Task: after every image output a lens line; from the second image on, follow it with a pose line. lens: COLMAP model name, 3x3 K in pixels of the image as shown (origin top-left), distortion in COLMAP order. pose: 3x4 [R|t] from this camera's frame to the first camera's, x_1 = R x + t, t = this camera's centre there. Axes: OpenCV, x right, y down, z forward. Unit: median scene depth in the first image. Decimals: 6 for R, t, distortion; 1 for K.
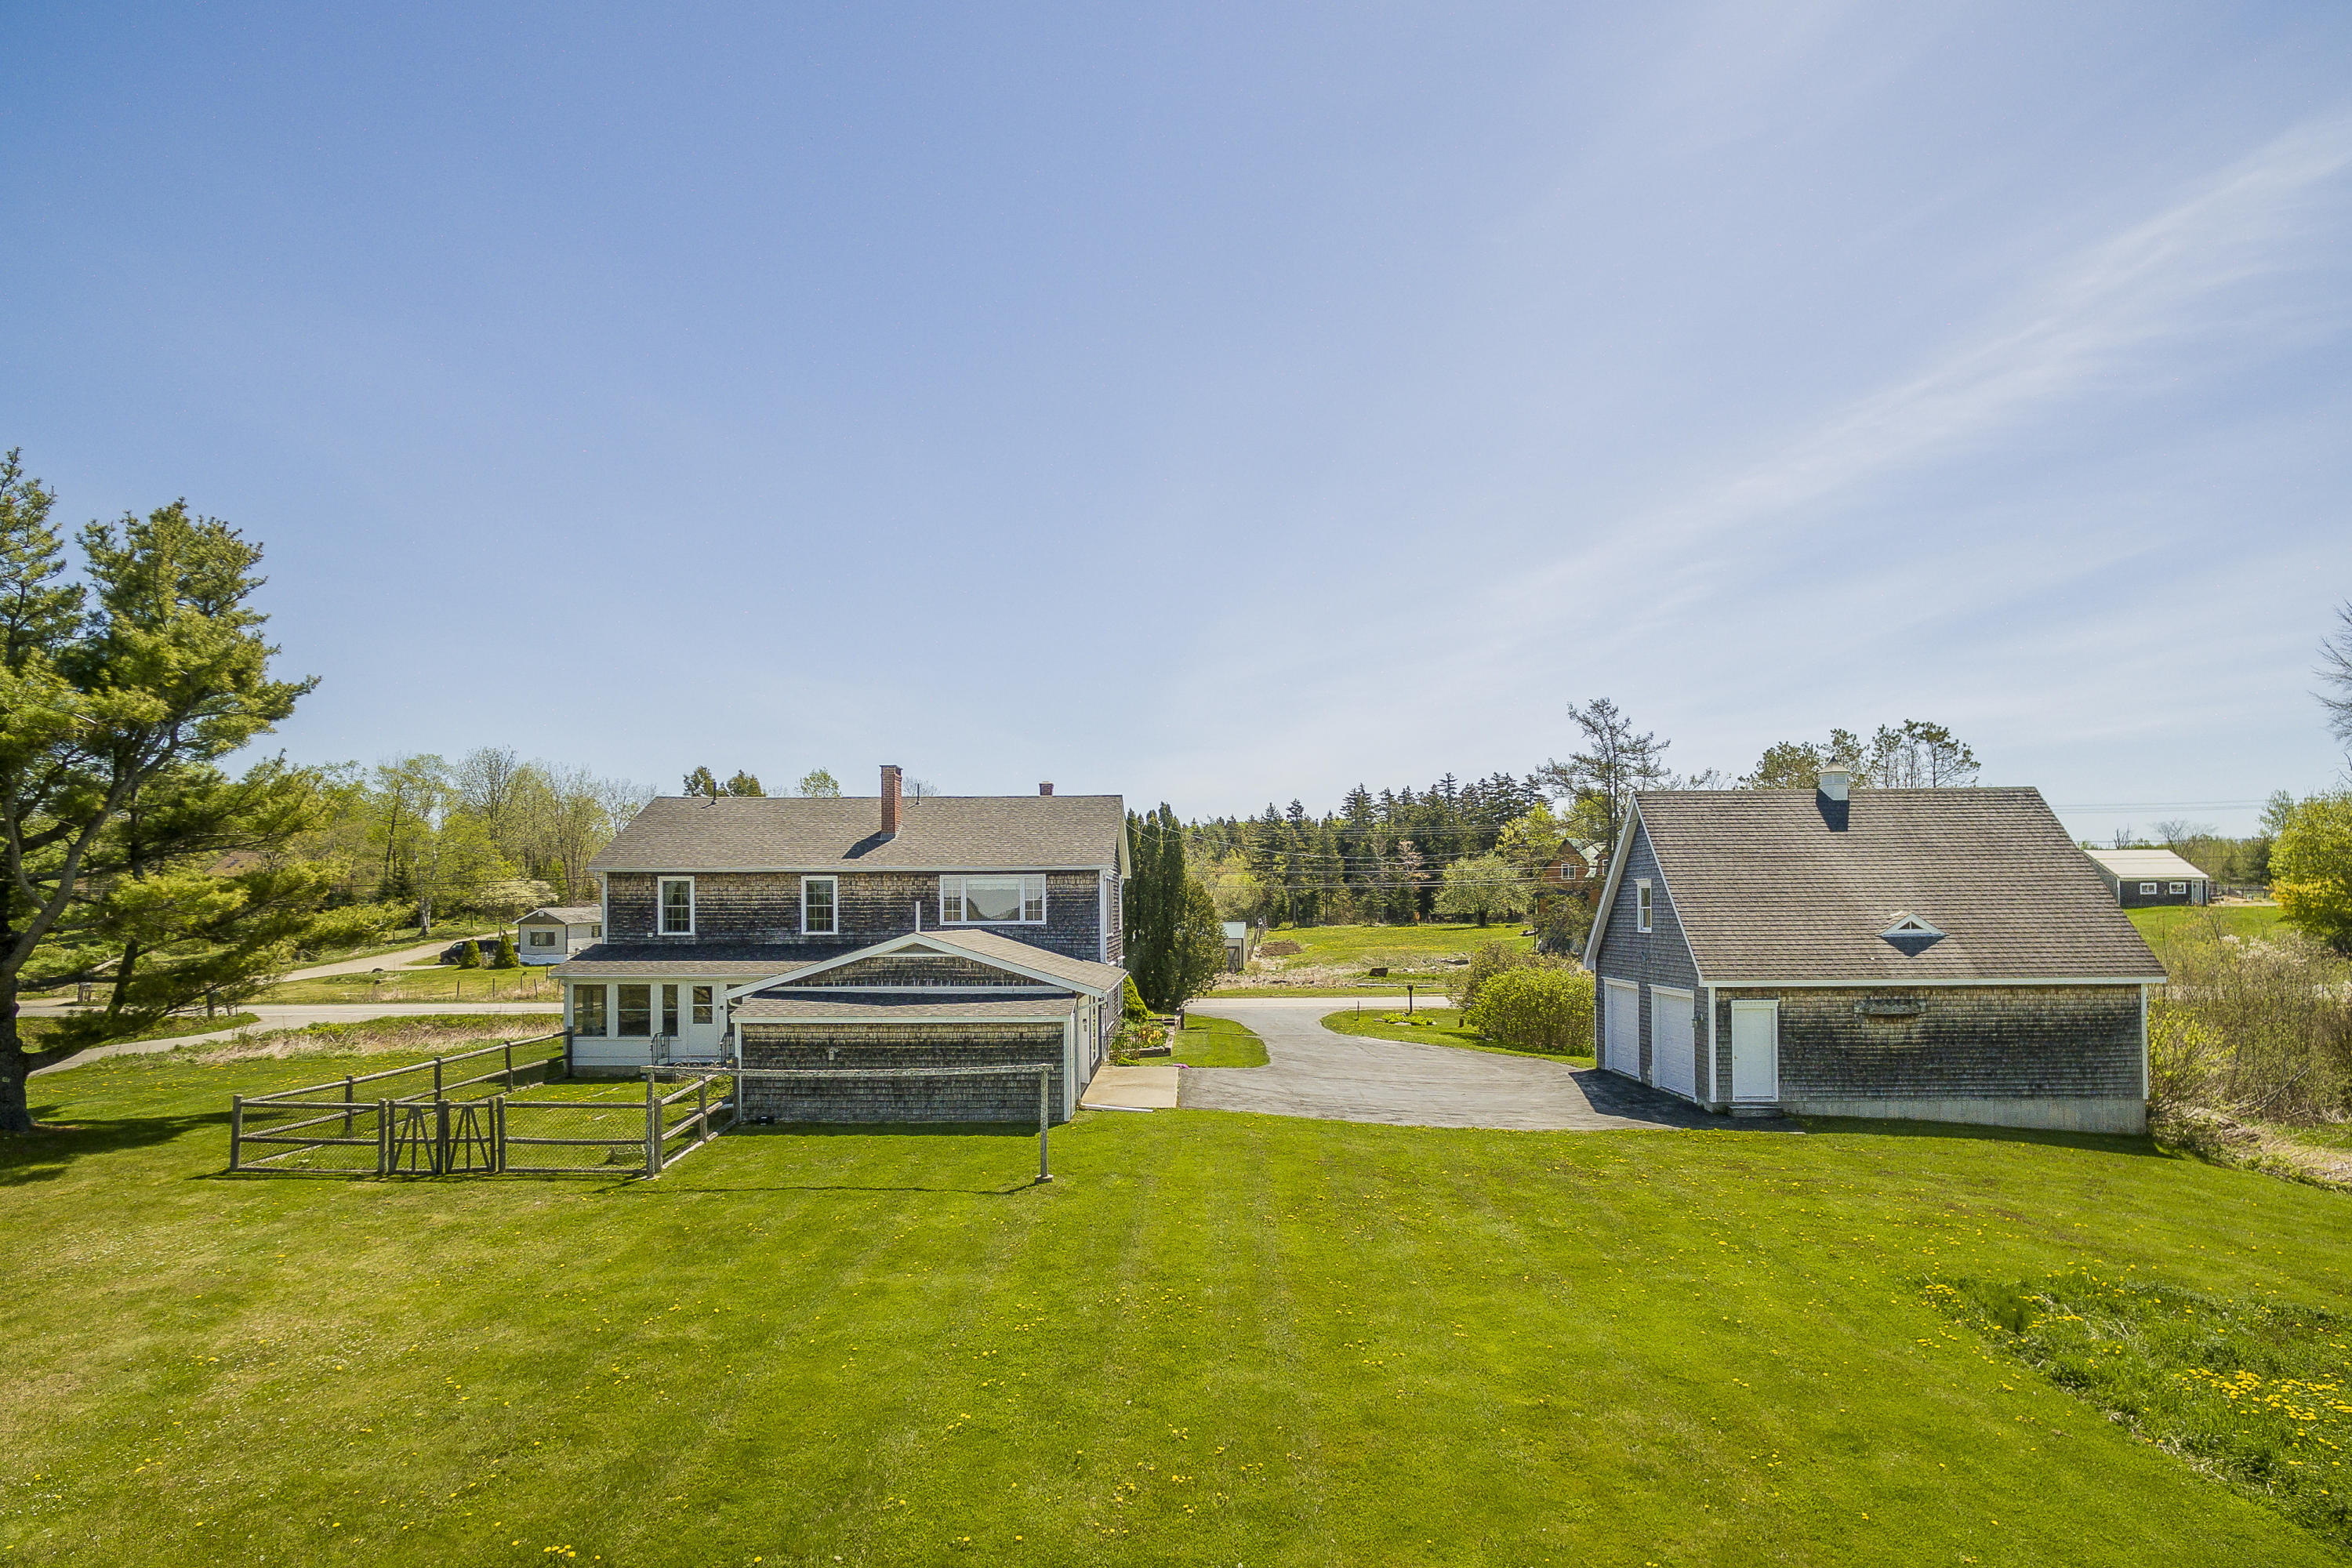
lens RADIAL K [[1342.1, 0, 1182.7], [0, 1342.1, 902.3], [0, 0, 1]] dist [0.004392, -0.000390]
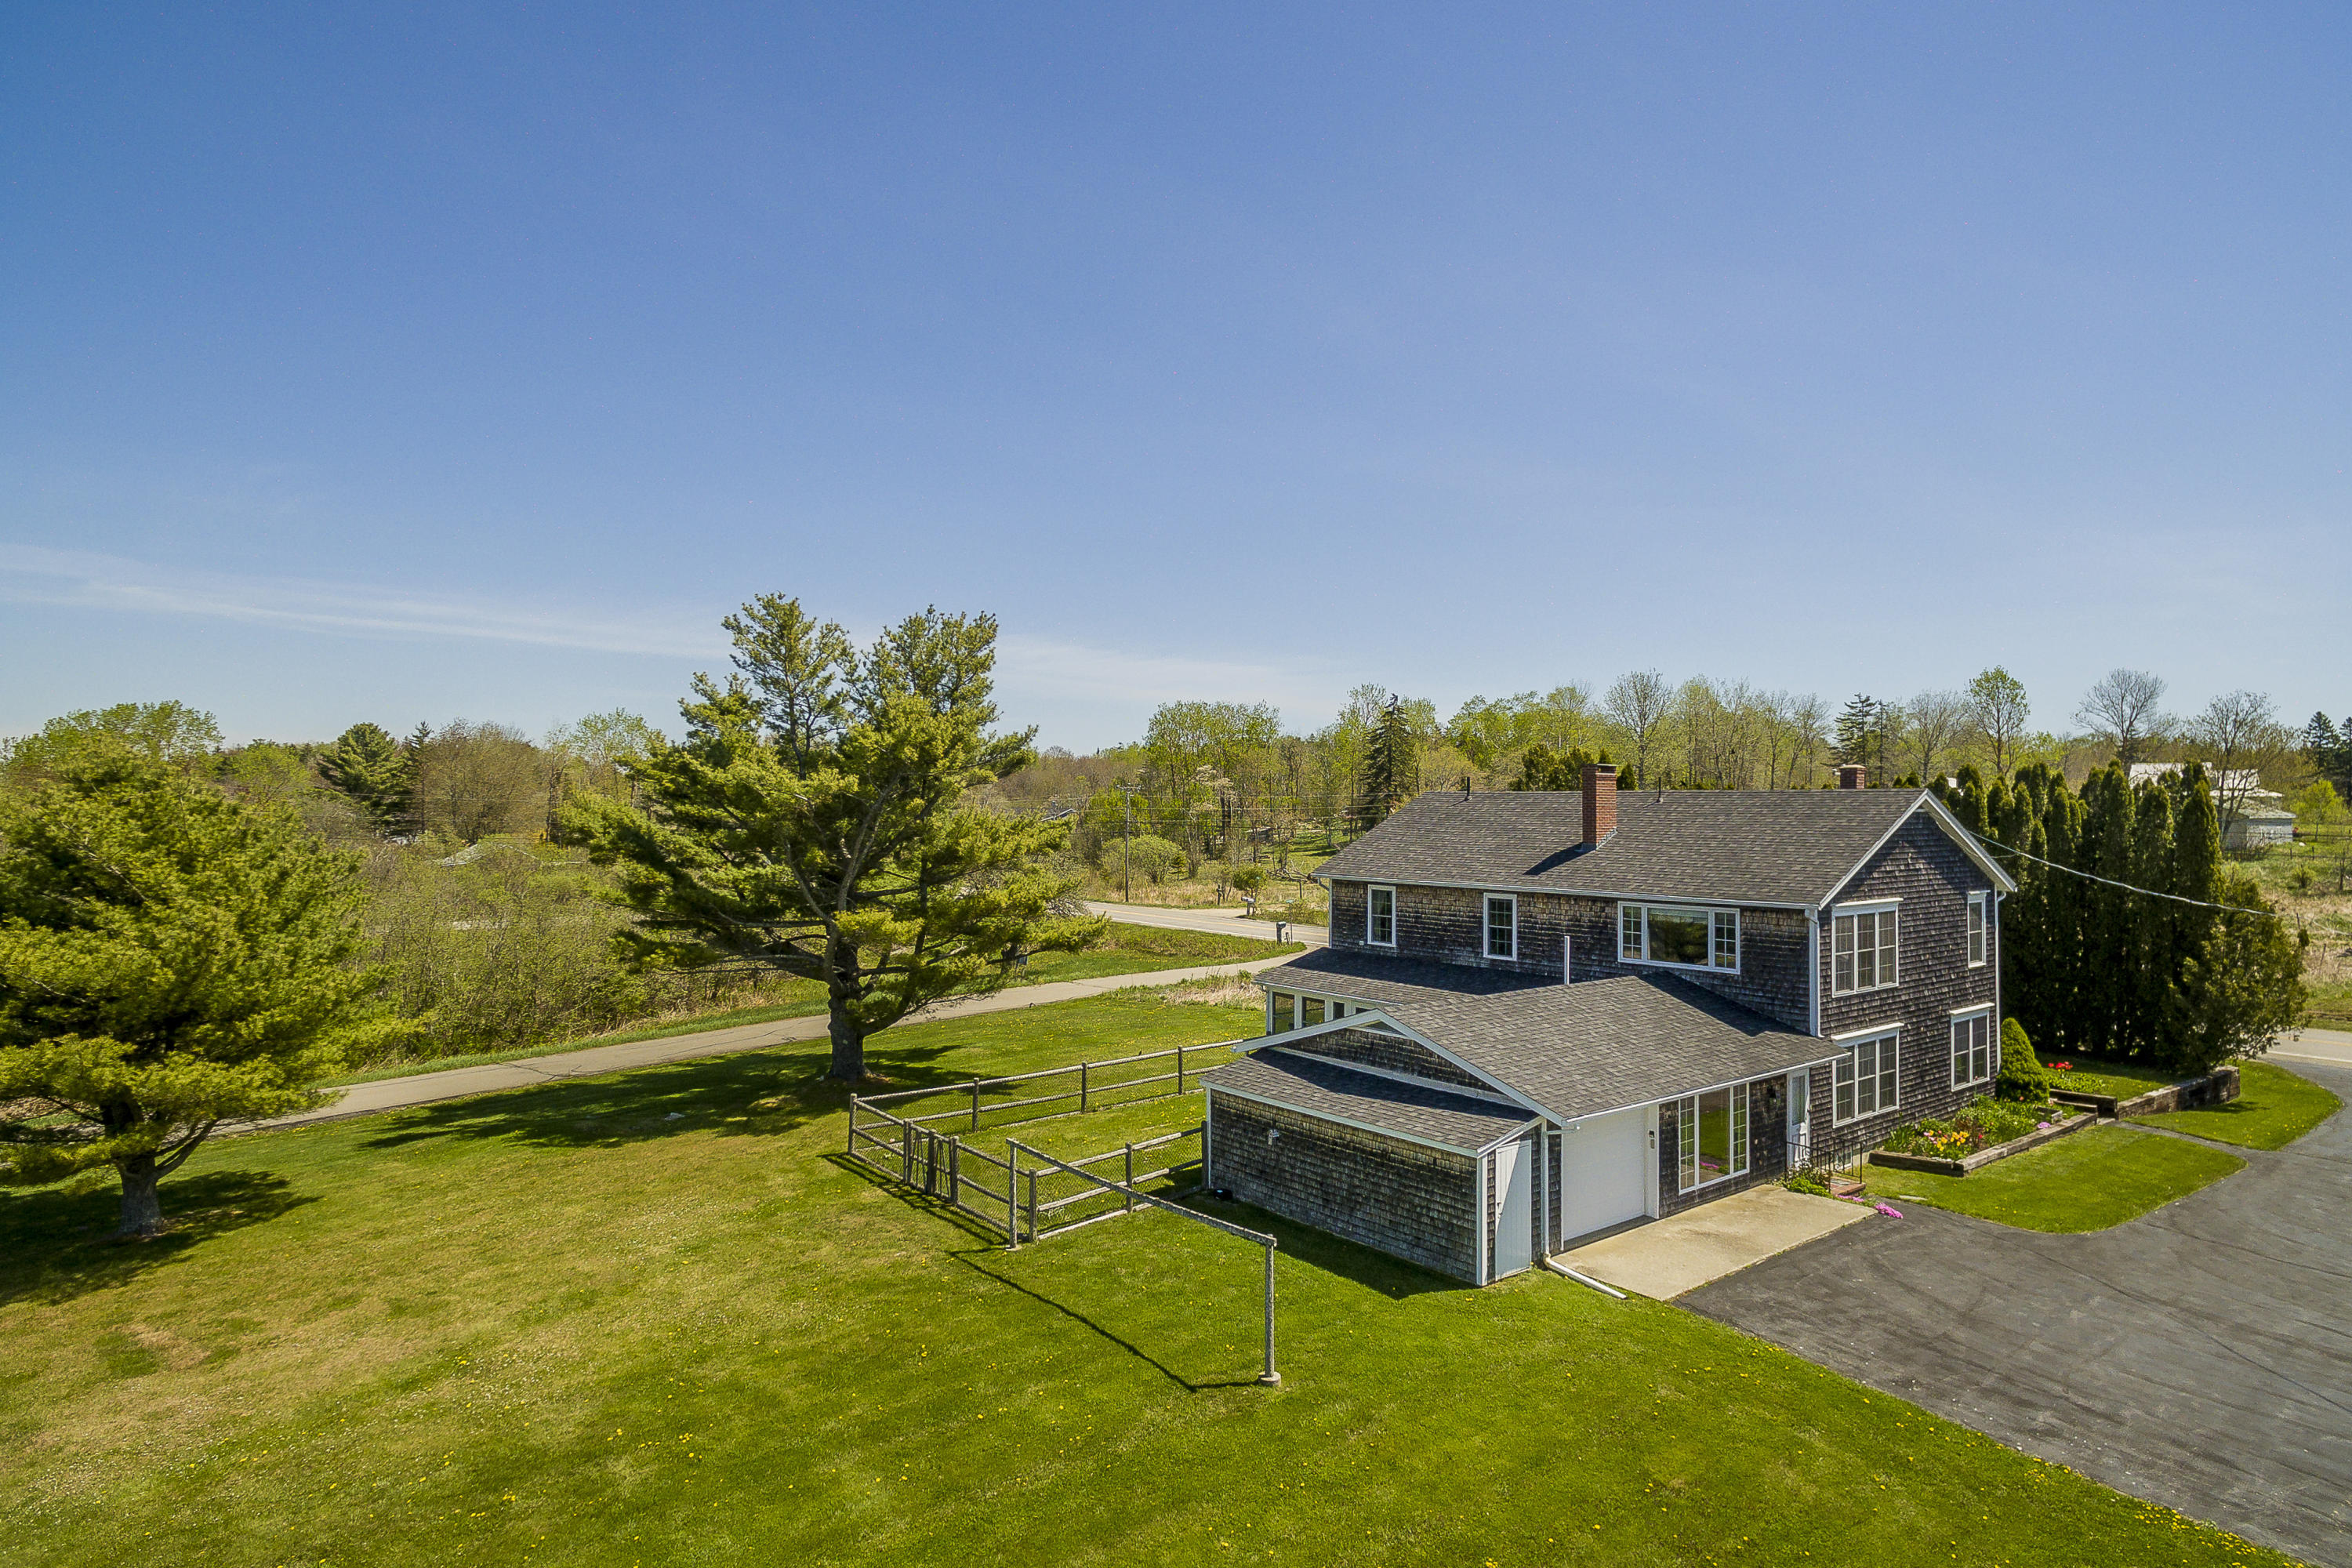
lens RADIAL K [[1334.6, 0, 1176.0], [0, 1334.6, 784.0], [0, 0, 1]] dist [0.008375, 0.001696]
pose [[0.627163, -0.004445, -0.778876, 0.366727], [-0.000630, 0.999980, -0.006214, -0.110168], [0.778888, 0.004388, 0.627148, 0.336562]]
